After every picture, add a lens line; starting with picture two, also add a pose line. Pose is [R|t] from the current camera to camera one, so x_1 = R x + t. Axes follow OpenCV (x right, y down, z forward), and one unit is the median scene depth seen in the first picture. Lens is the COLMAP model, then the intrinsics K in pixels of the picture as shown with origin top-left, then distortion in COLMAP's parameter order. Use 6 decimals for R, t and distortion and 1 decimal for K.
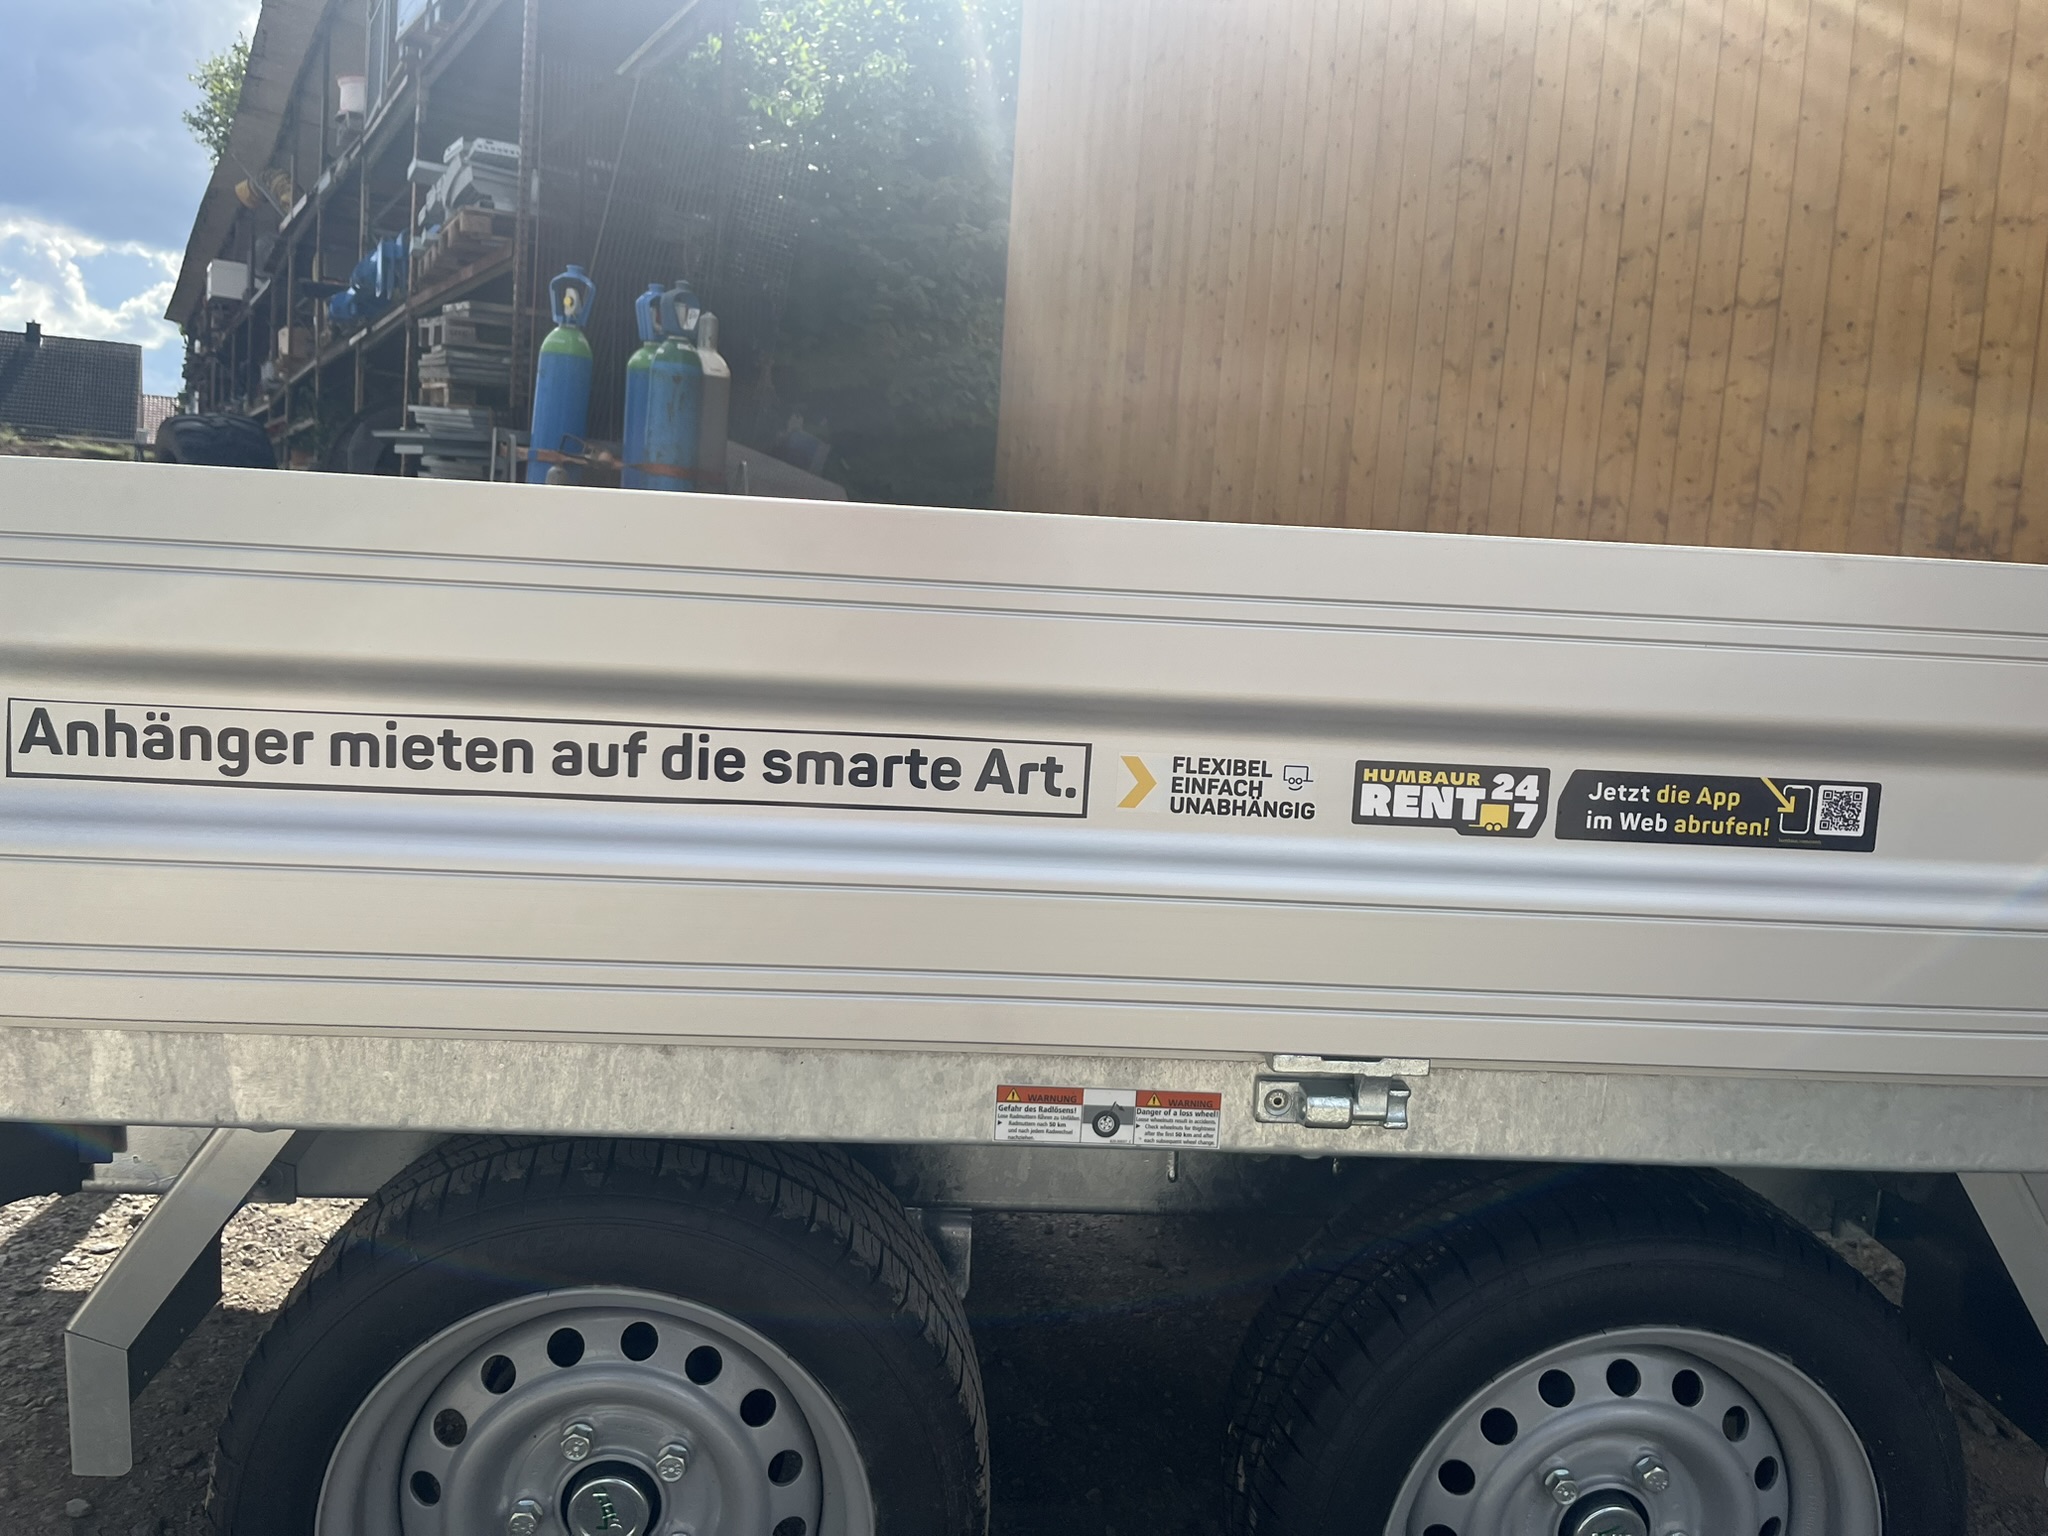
lens RADIAL K [[1538.8, 0, 1023.4], [0, 1538.8, 757.6], [0, 0, 1]] dist [0.057362, -0.080967]
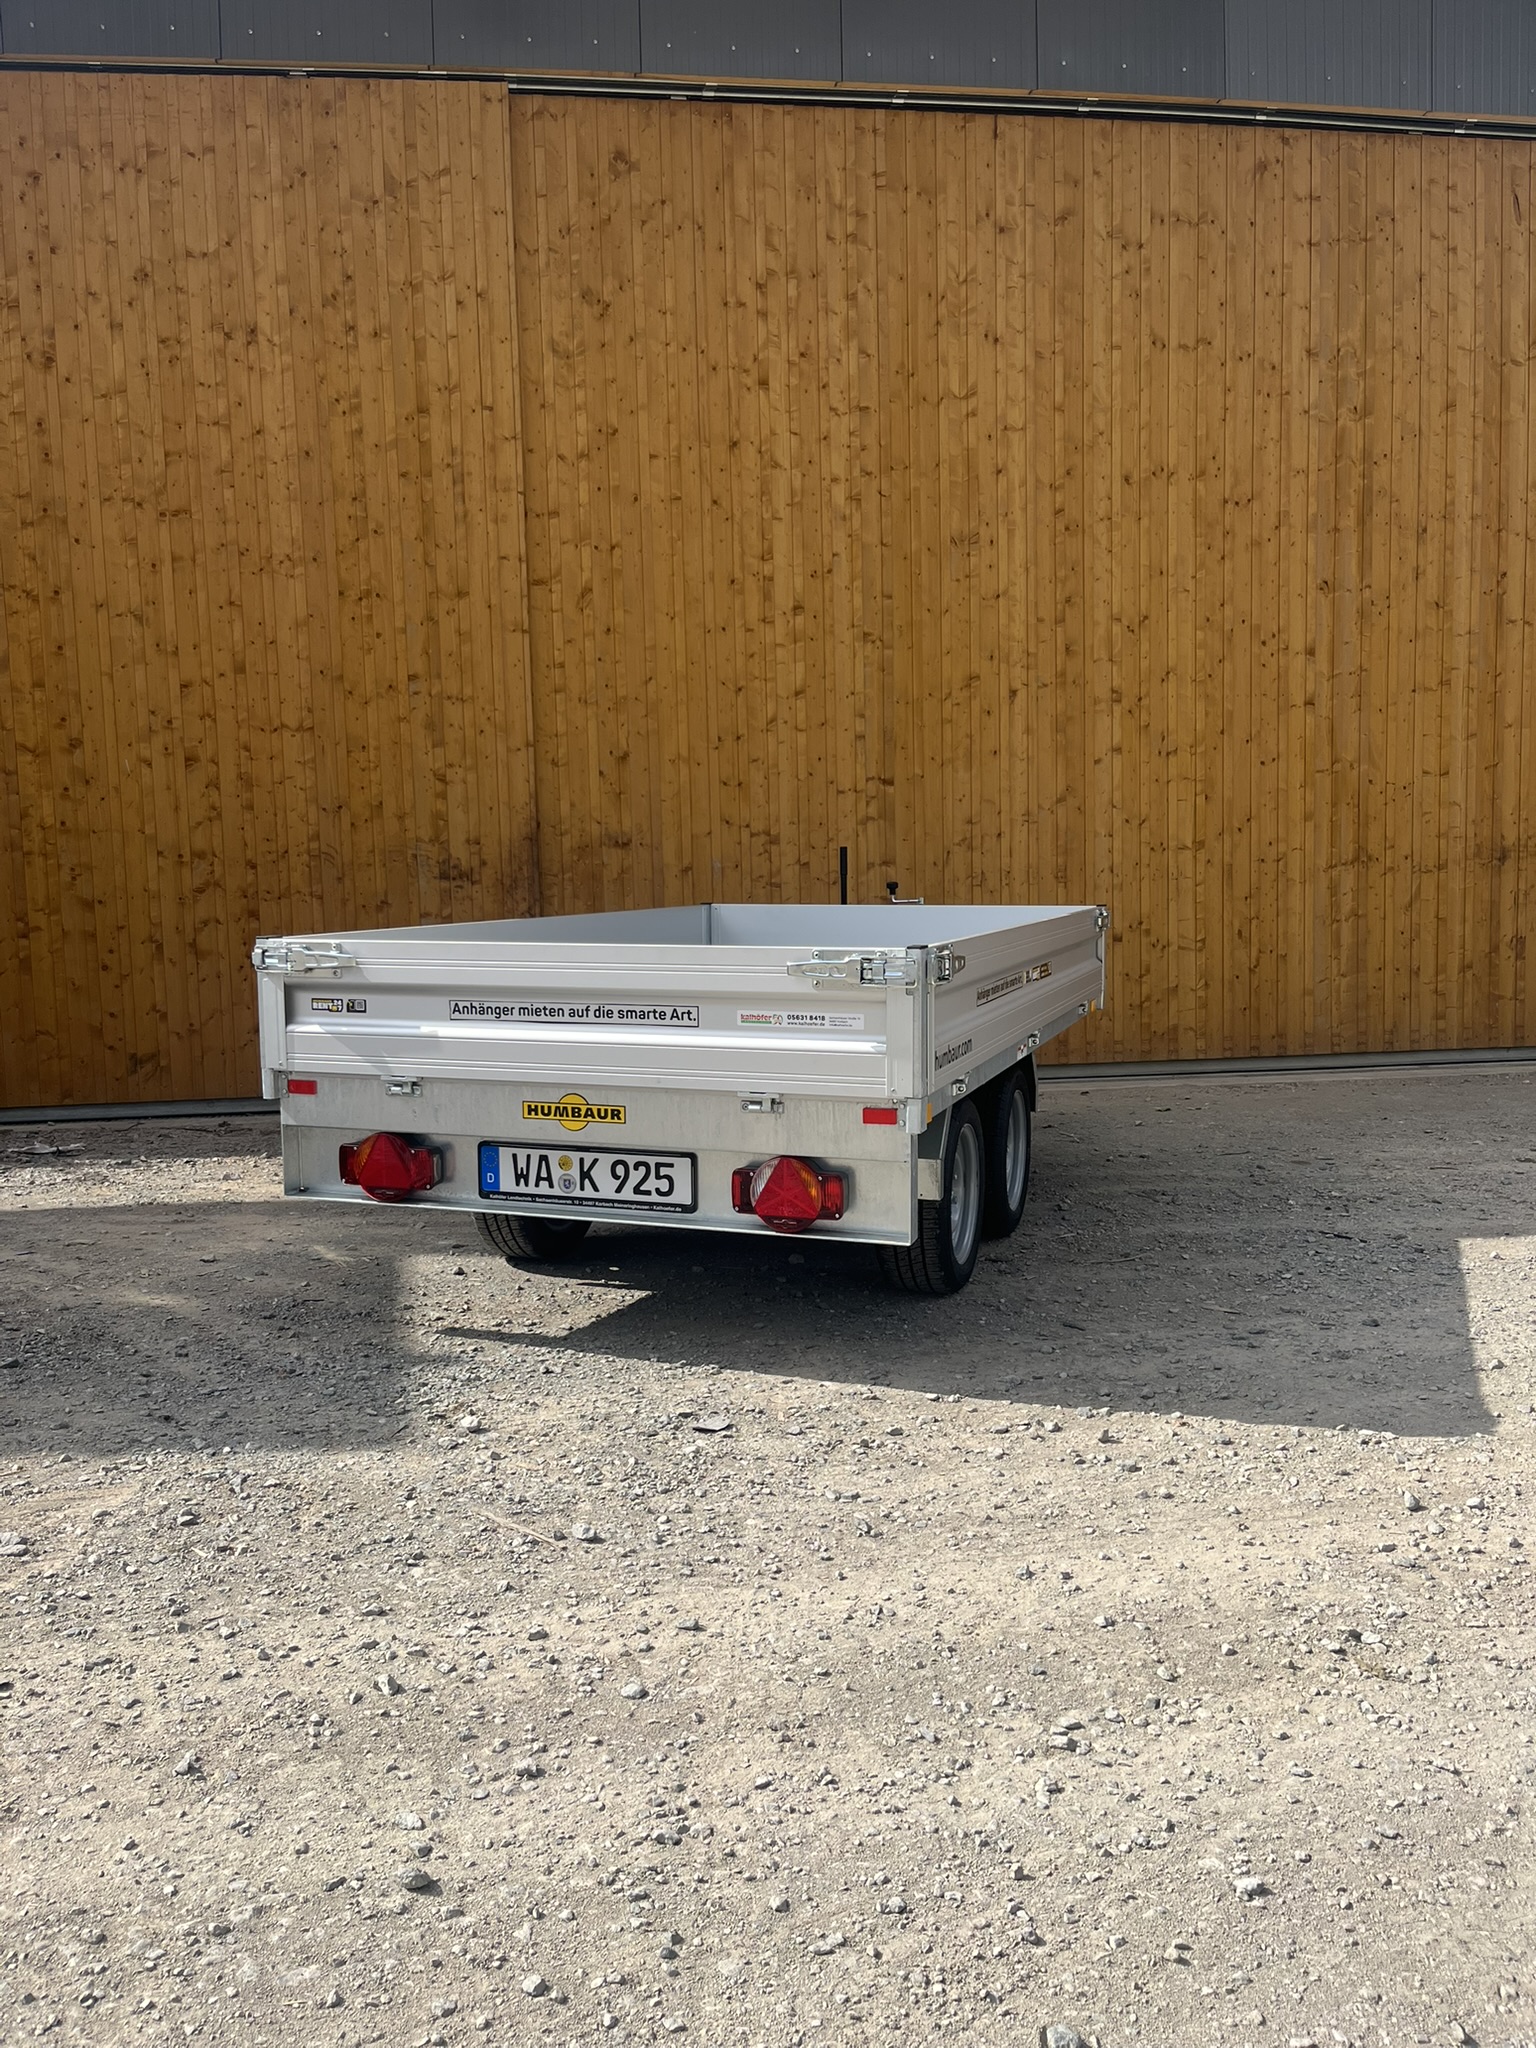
lens RADIAL K [[1538.8, 0, 780.2], [0, 1538.8, 1035.2], [0, 0, 1]] dist [0.057362, -0.080967]
pose [[0.400963, -0.155718, 0.902763, -2.878028], [0.157510, 0.982491, 0.099513, -0.241183], [-0.902452, 0.102293, 0.418469, -0.221738]]
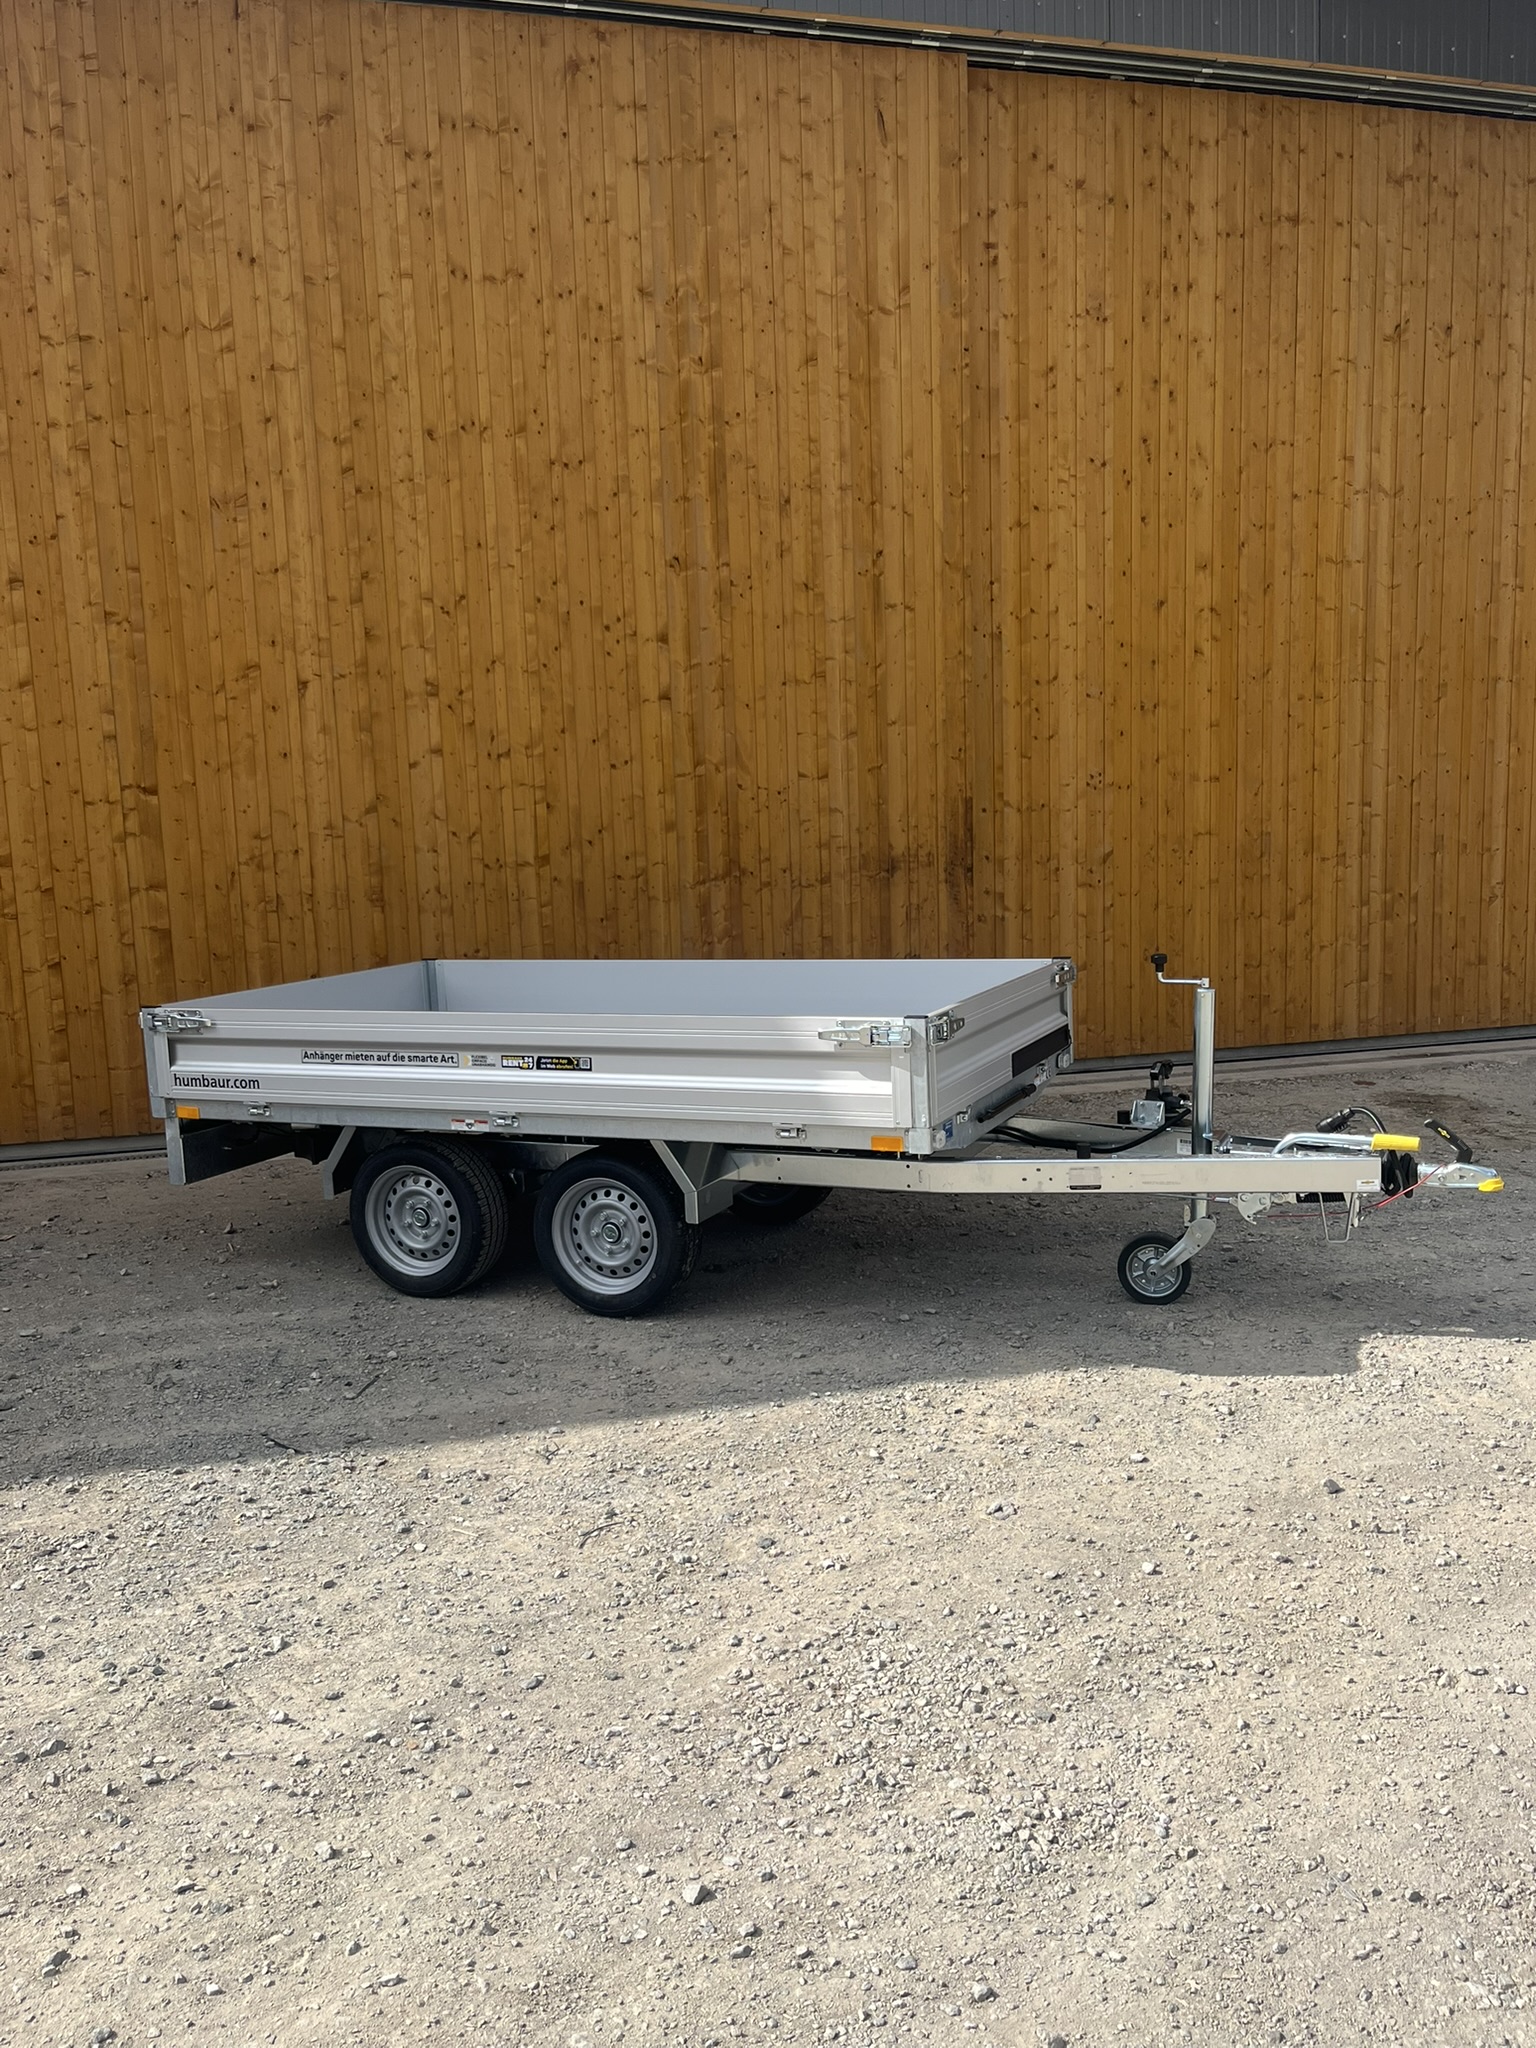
lens RADIAL K [[1646.0, 0, 787.9], [0, 1646.0, 1036.1], [0, 0, 1]] dist [0.038451, -0.044659]
pose [[0.263960, -0.208106, 0.941816, -1.820695], [0.160346, 0.972327, 0.169909, -0.353512], [-0.951112, 0.106167, 0.290024, -1.654965]]
